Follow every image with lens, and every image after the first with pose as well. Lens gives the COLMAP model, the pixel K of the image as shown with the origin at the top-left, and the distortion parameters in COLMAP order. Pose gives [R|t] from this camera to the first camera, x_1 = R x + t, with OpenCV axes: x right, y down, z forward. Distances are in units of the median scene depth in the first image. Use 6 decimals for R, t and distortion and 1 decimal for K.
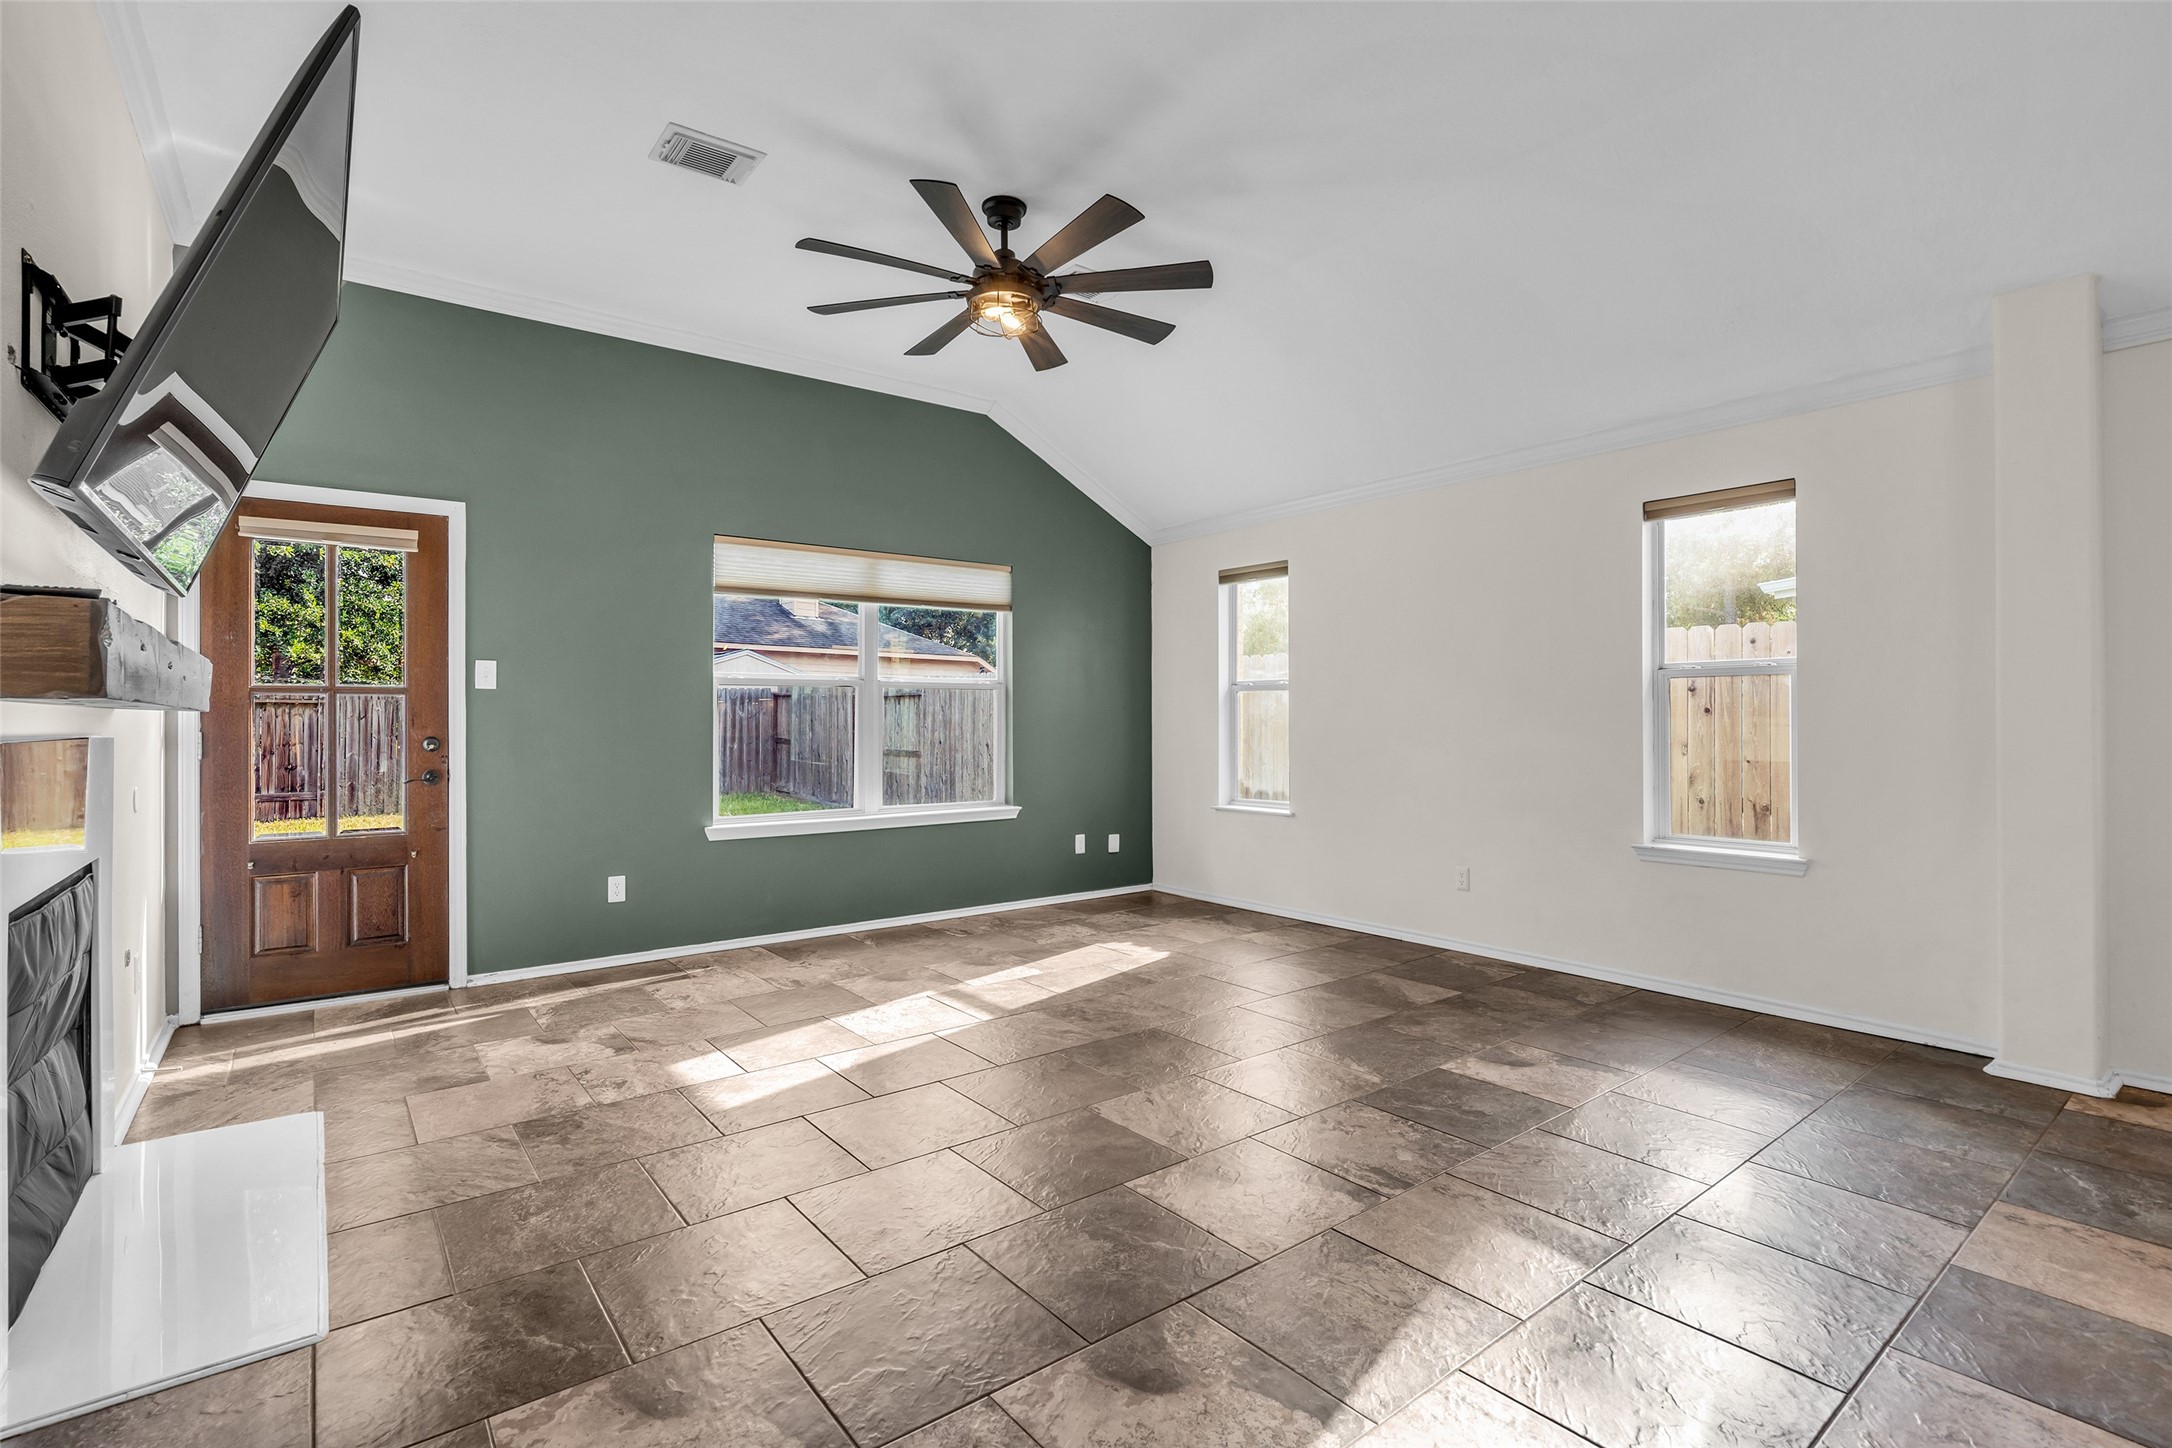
lens RADIAL K [[1004.2, 0, 1086.0], [0, 1004.2, 714.2], [0, 0, 1]] dist [-0.017361, 0.004415]
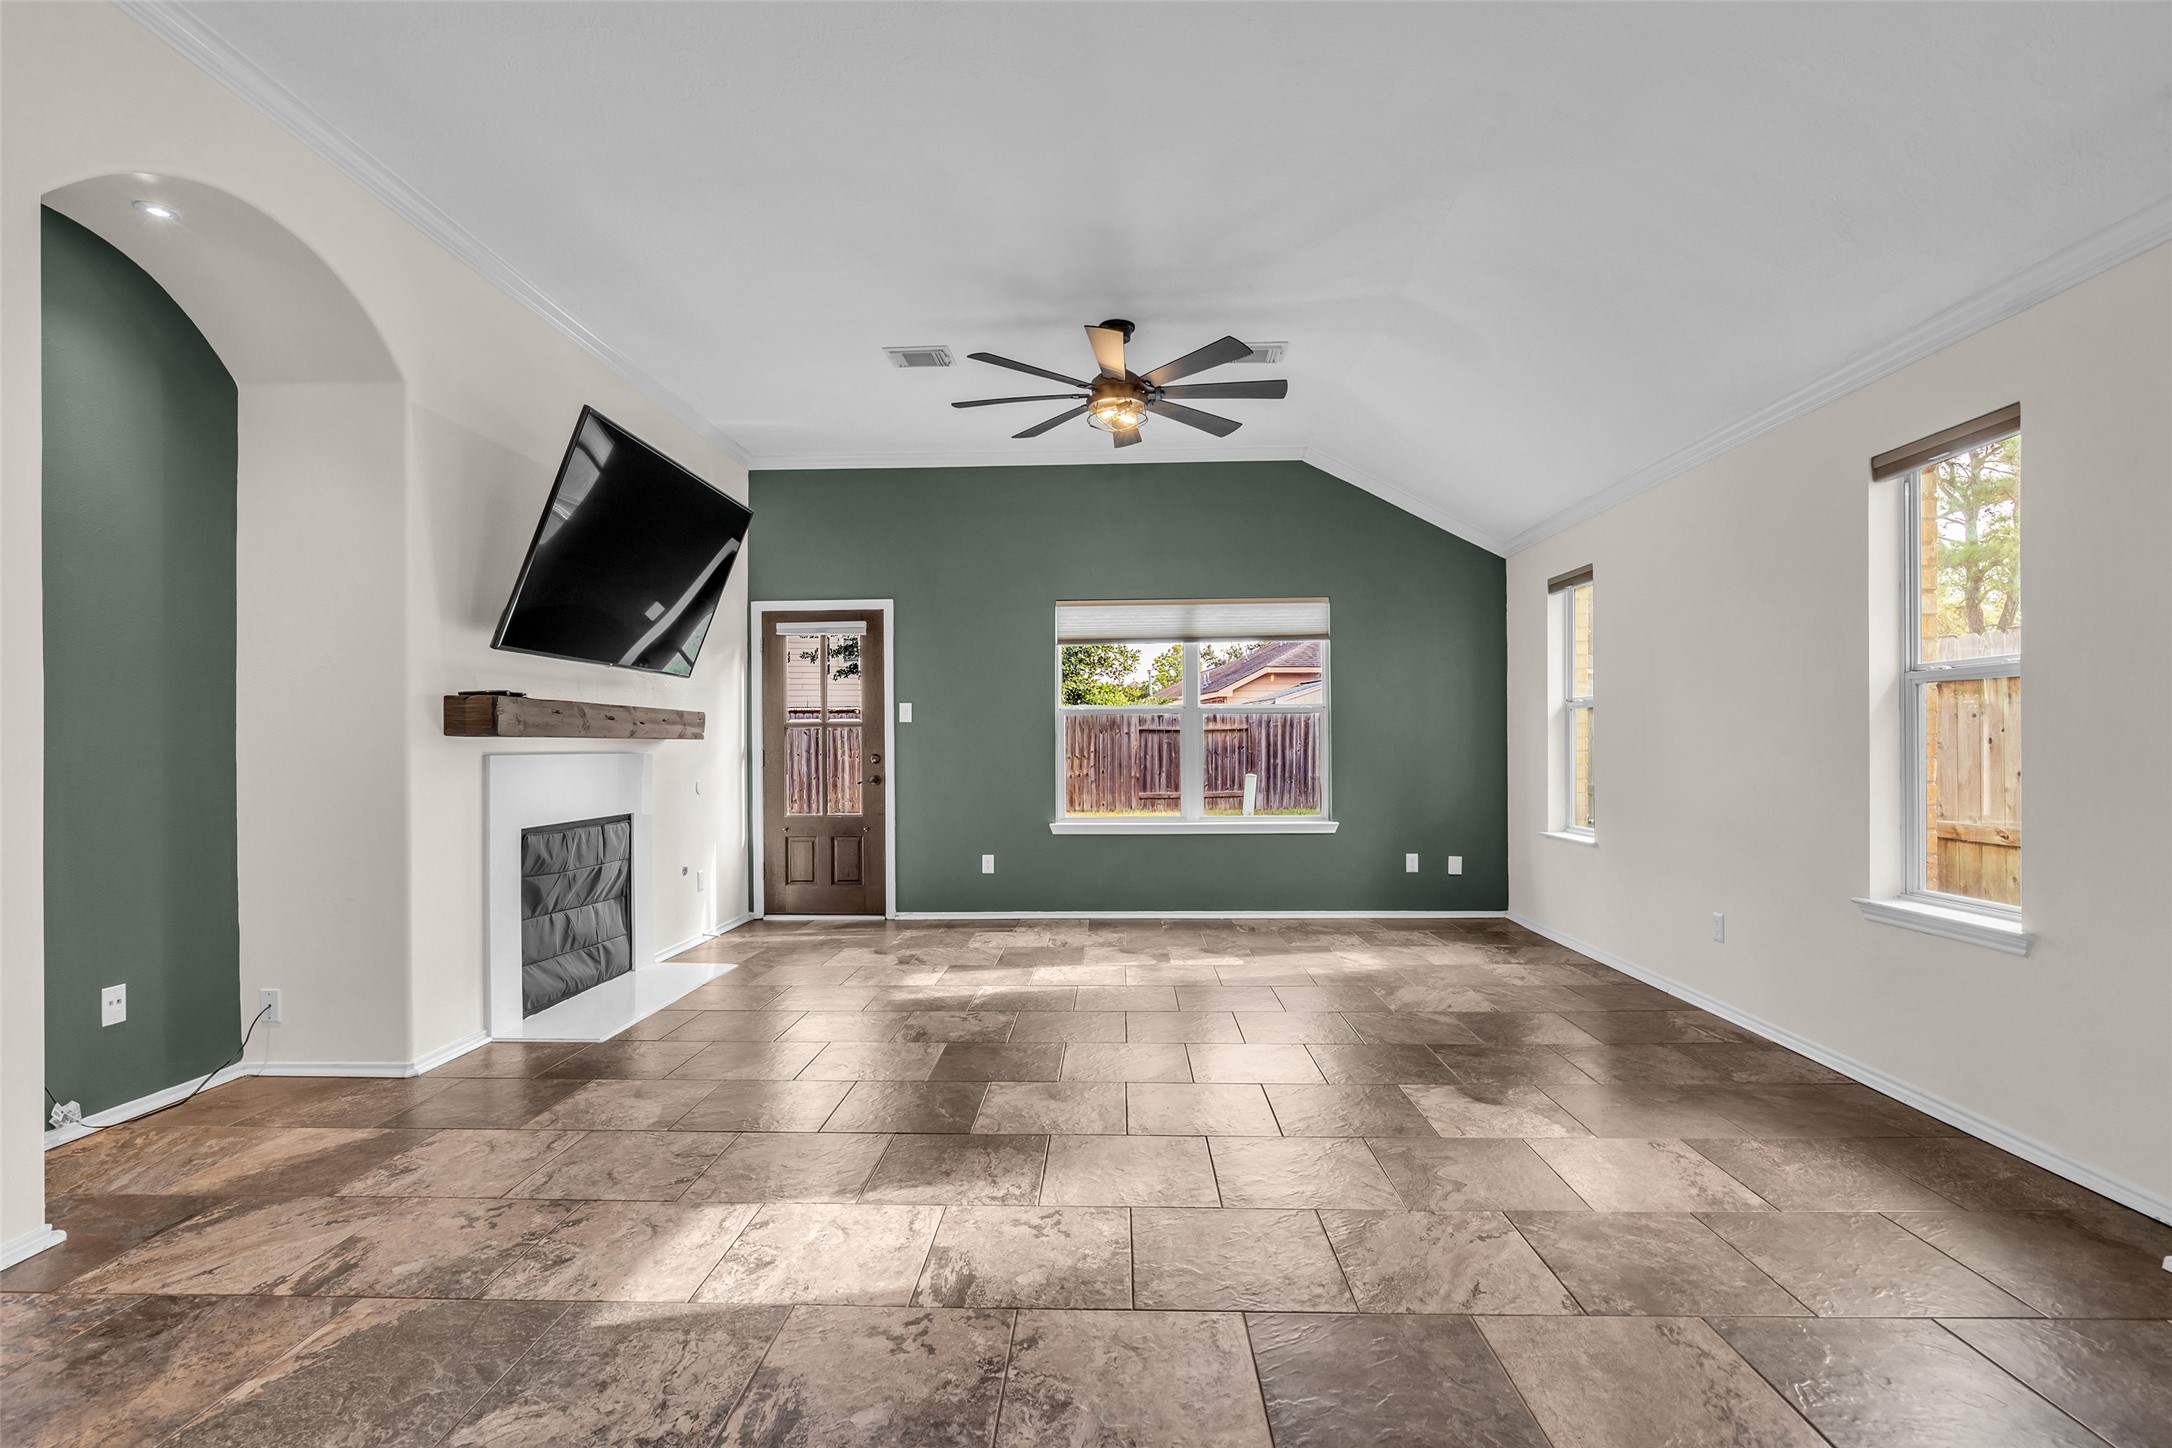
lens RADIAL K [[1004.2, 0, 1094.2], [0, 1004.2, 741.6], [0, 0, 1]] dist [-0.017361, 0.004415]
pose [[0.772959, -0.002888, -0.634449, 0.590149], [0.007583, 0.999960, 0.004686, -0.001004], [0.634410, -0.008433, 0.772950, 0.018776]]
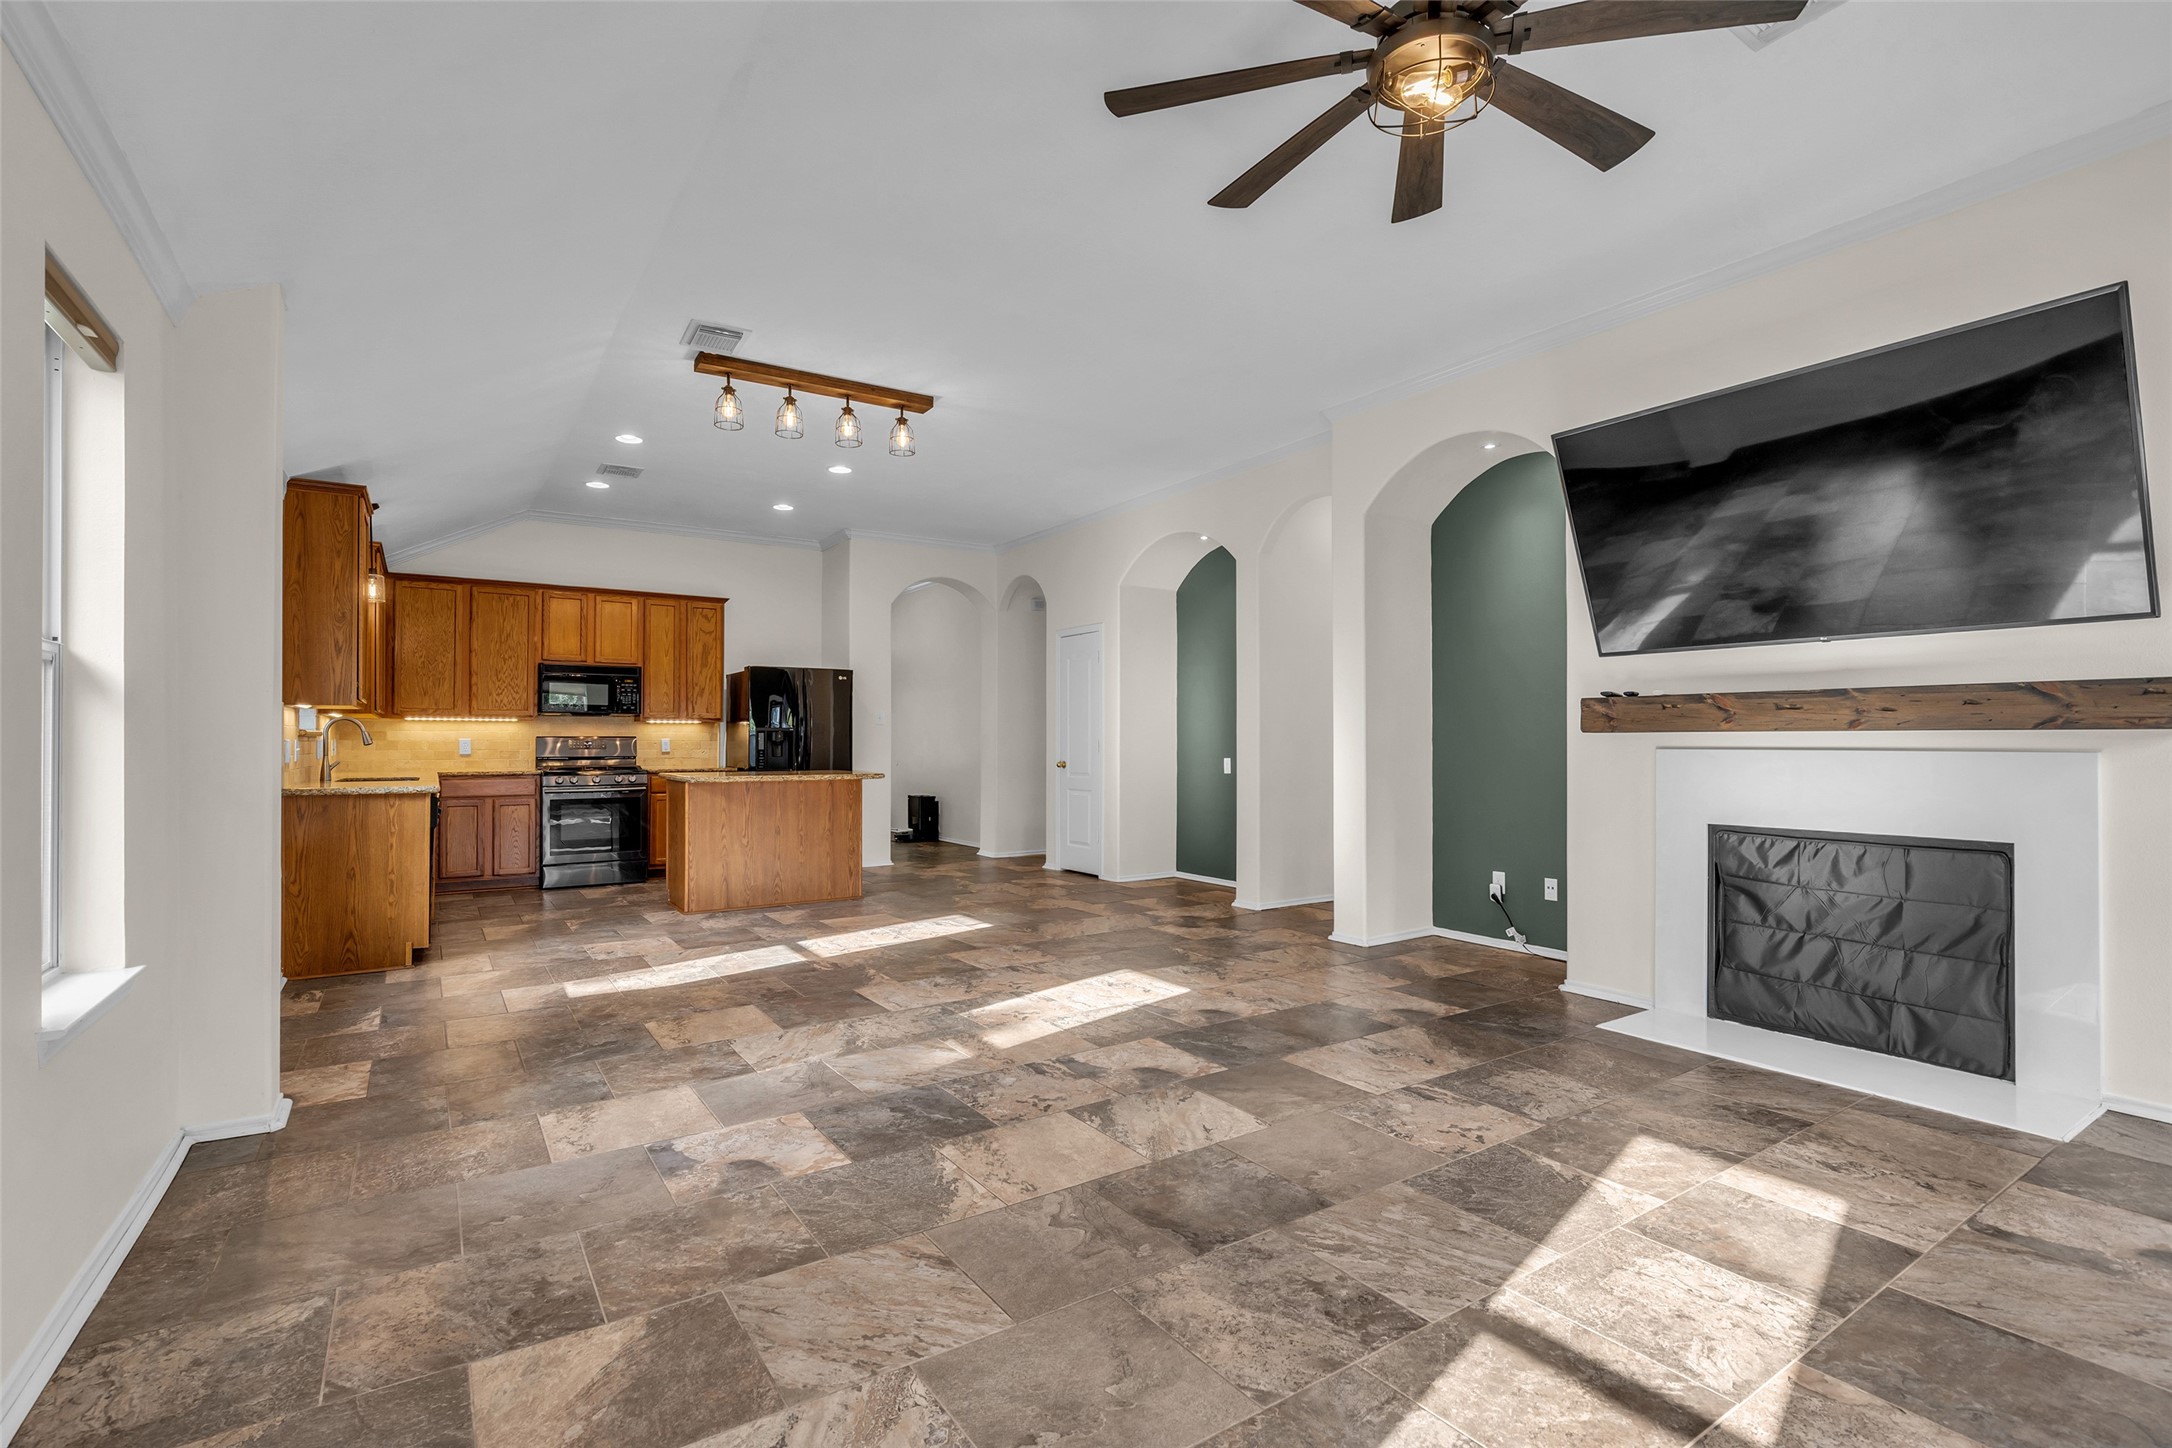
lens RADIAL K [[1004.2, 0, 1088.3], [0, 1004.2, 728.4], [0, 0, 1]] dist [-0.017361, 0.004415]
pose [[-0.997398, 0.003996, 0.071983, 0.075845], [0.002524, 0.999786, -0.020540, 0.009857], [-0.072050, -0.020305, -0.997194, 1.413388]]
